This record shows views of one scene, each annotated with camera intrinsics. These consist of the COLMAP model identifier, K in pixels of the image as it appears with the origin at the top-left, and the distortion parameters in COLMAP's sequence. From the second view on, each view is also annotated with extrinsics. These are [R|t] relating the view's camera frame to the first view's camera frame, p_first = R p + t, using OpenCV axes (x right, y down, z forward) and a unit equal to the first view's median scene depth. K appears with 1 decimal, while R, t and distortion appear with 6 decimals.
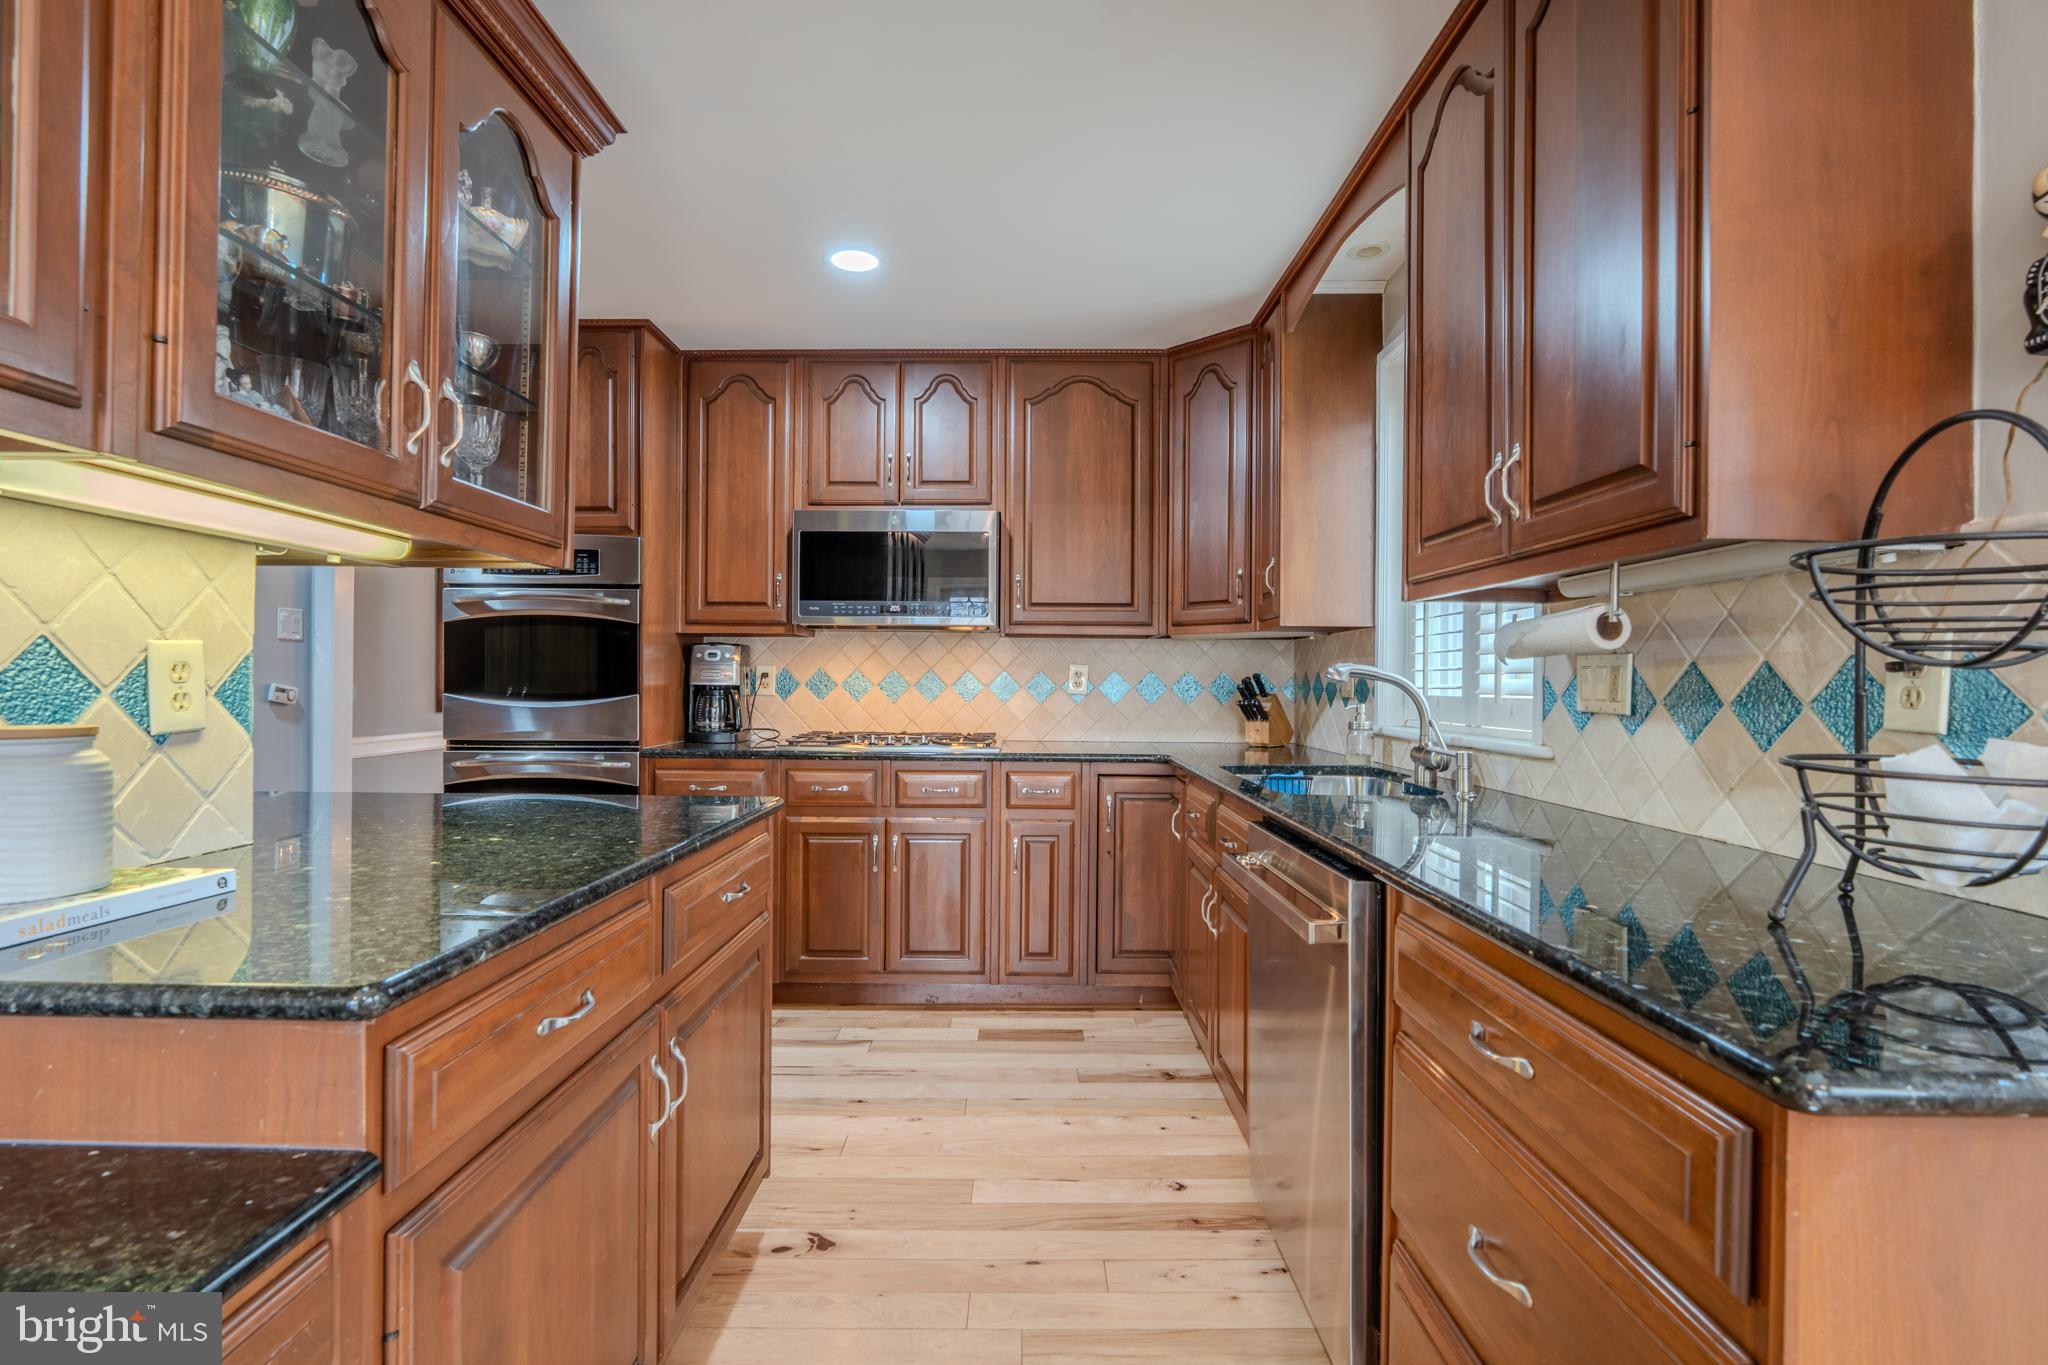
lens RADIAL K [[907.7, 0, 1020.6], [0, 907.7, 681.2], [0, 0, 1]] dist [-0.002314, -0.000458]
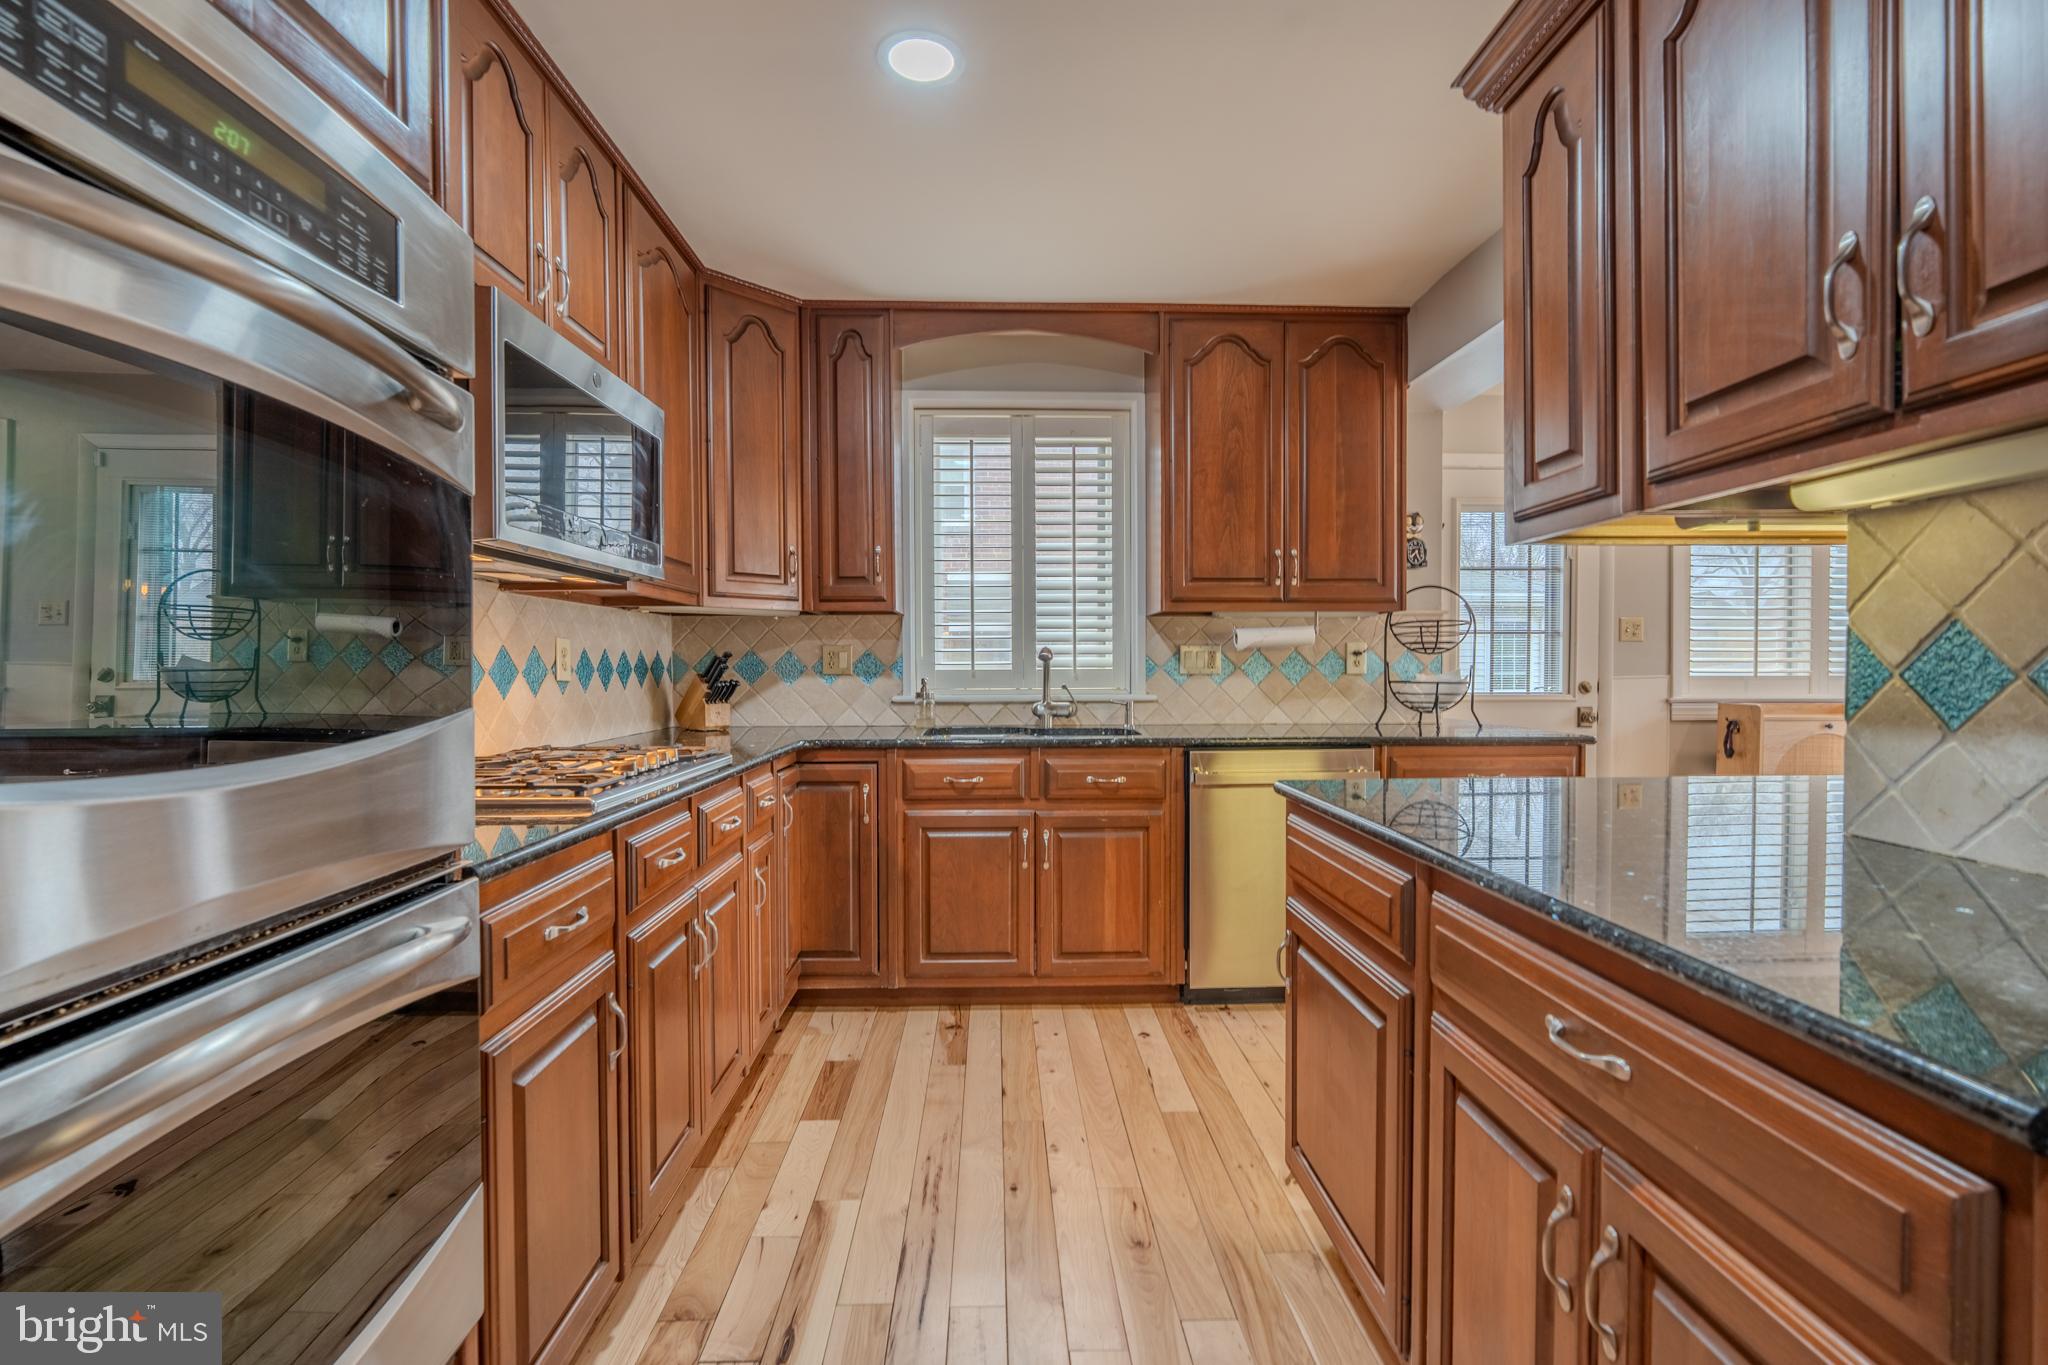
lens RADIAL K [[907.7, 0, 1020.6], [0, 907.7, 681.2], [0, 0, 1]] dist [-0.002314, -0.000458]
pose [[-0.029381, -0.023282, 0.999297, -0.771940], [-0.001296, 0.999729, 0.023254, 0.002134], [-0.999567, -0.000611, -0.029403, 0.819238]]
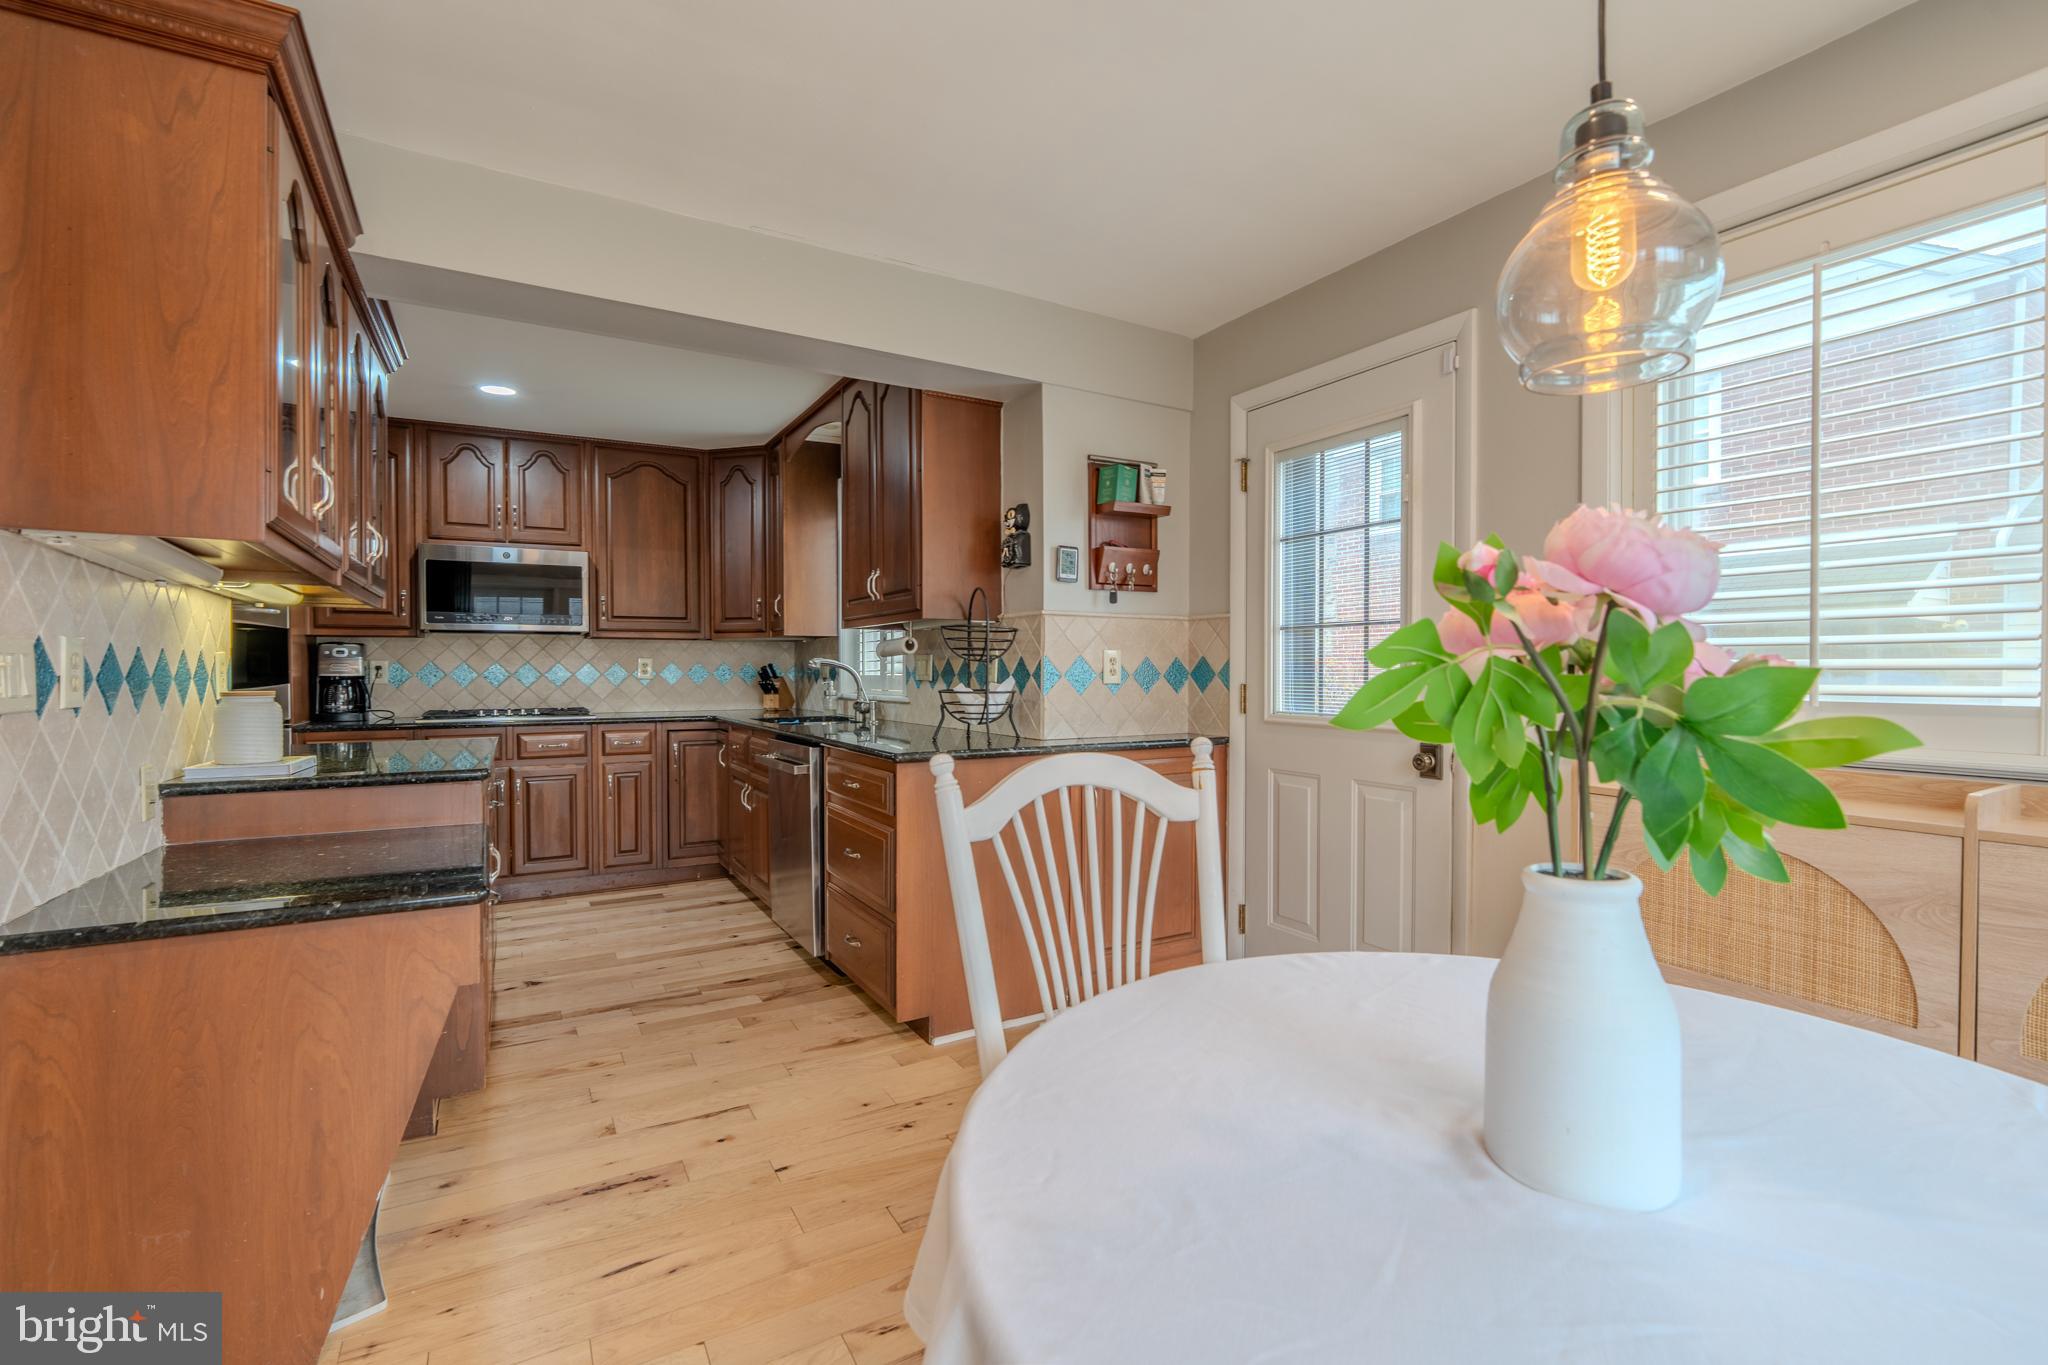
lens RADIAL K [[907.7, 0, 1020.6], [0, 907.7, 681.2], [0, 0, 1]] dist [-0.002314, -0.000458]
pose [[0.865130, -0.016985, 0.501259, -0.165957], [0.010054, 0.999813, 0.016527, 0.000360], [-0.501446, -0.009258, 0.865139, -0.623770]]
